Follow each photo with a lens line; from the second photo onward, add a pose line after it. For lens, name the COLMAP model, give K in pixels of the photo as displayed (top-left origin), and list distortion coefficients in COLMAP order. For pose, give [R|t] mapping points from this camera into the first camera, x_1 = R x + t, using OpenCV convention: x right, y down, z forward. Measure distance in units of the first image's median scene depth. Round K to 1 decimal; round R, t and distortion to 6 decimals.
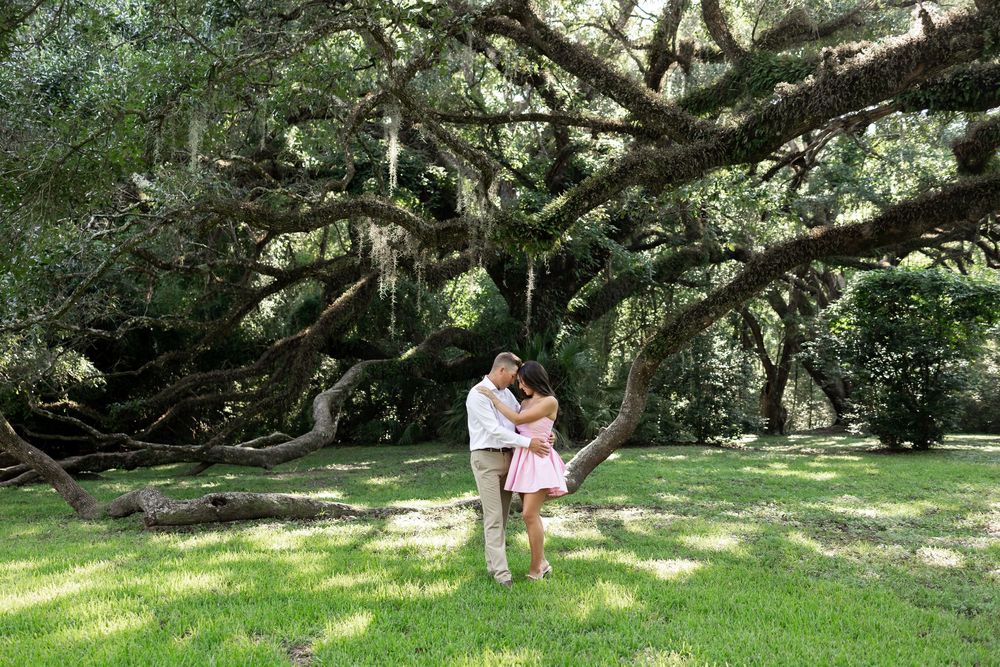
lens RADIAL K [[1012.2, 0, 500.0], [0, 1012.2, 333.5], [0, 0, 1]] dist [-0.008667, -0.000619]
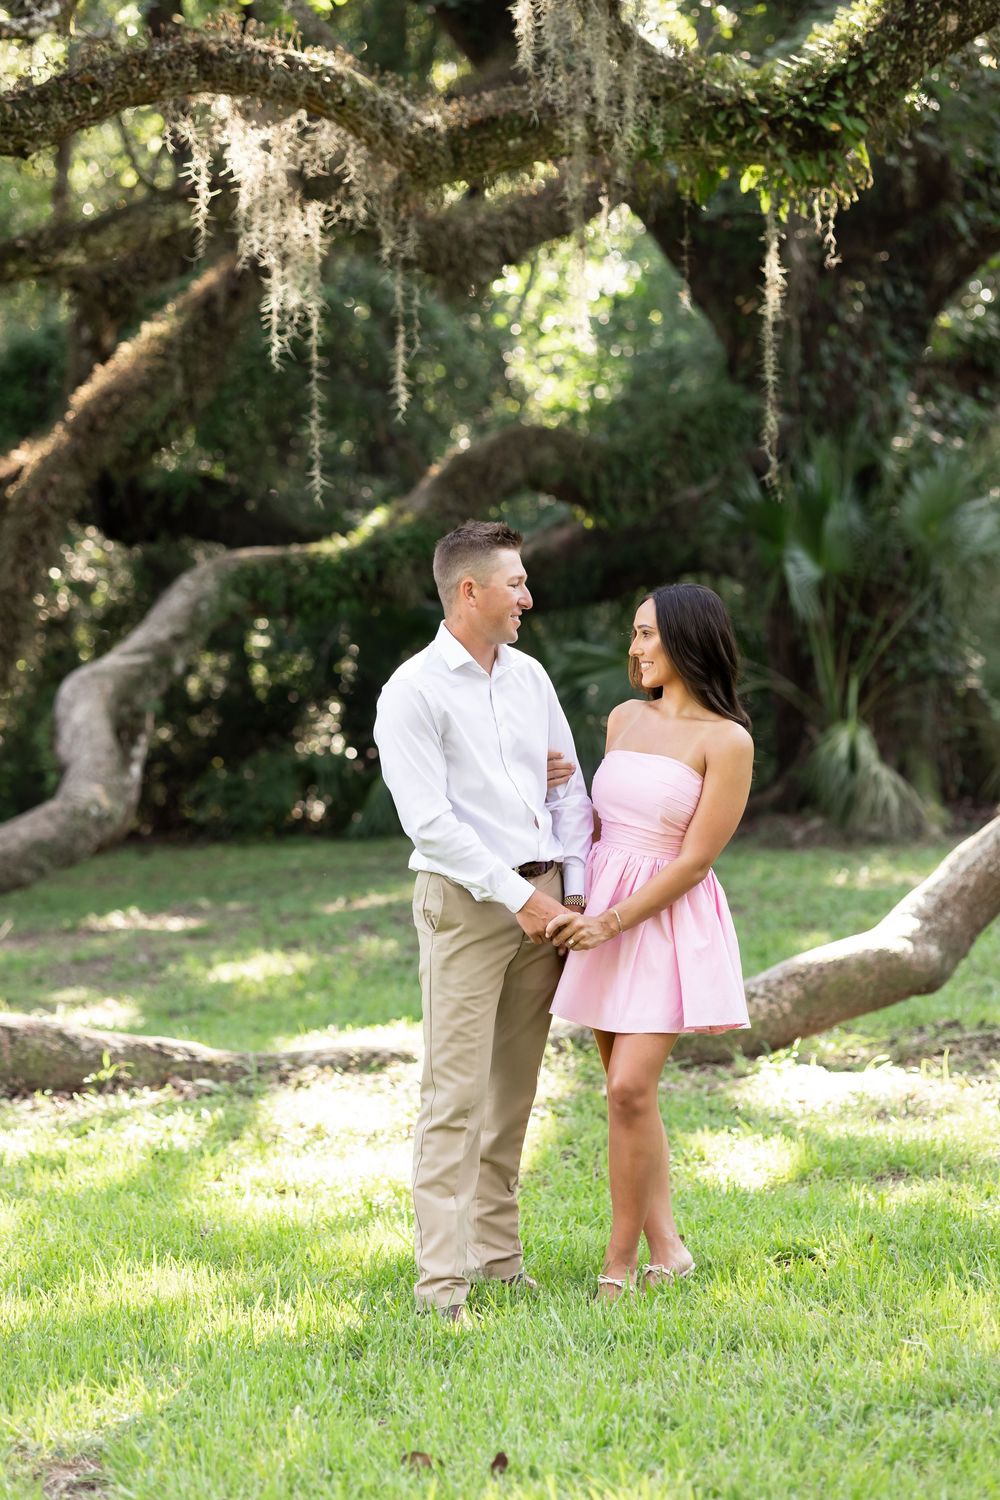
lens RADIAL K [[3936.1, 0, 500.0], [0, 3936.1, 750.0], [0, 0, 1]] dist [0.025167, 0.494770]
pose [[0.997690, -0.023529, -0.063728, 0.016148], [0.029419, 0.995220, 0.093123, -0.020516], [0.061232, -0.094782, 0.993613, -0.127167]]
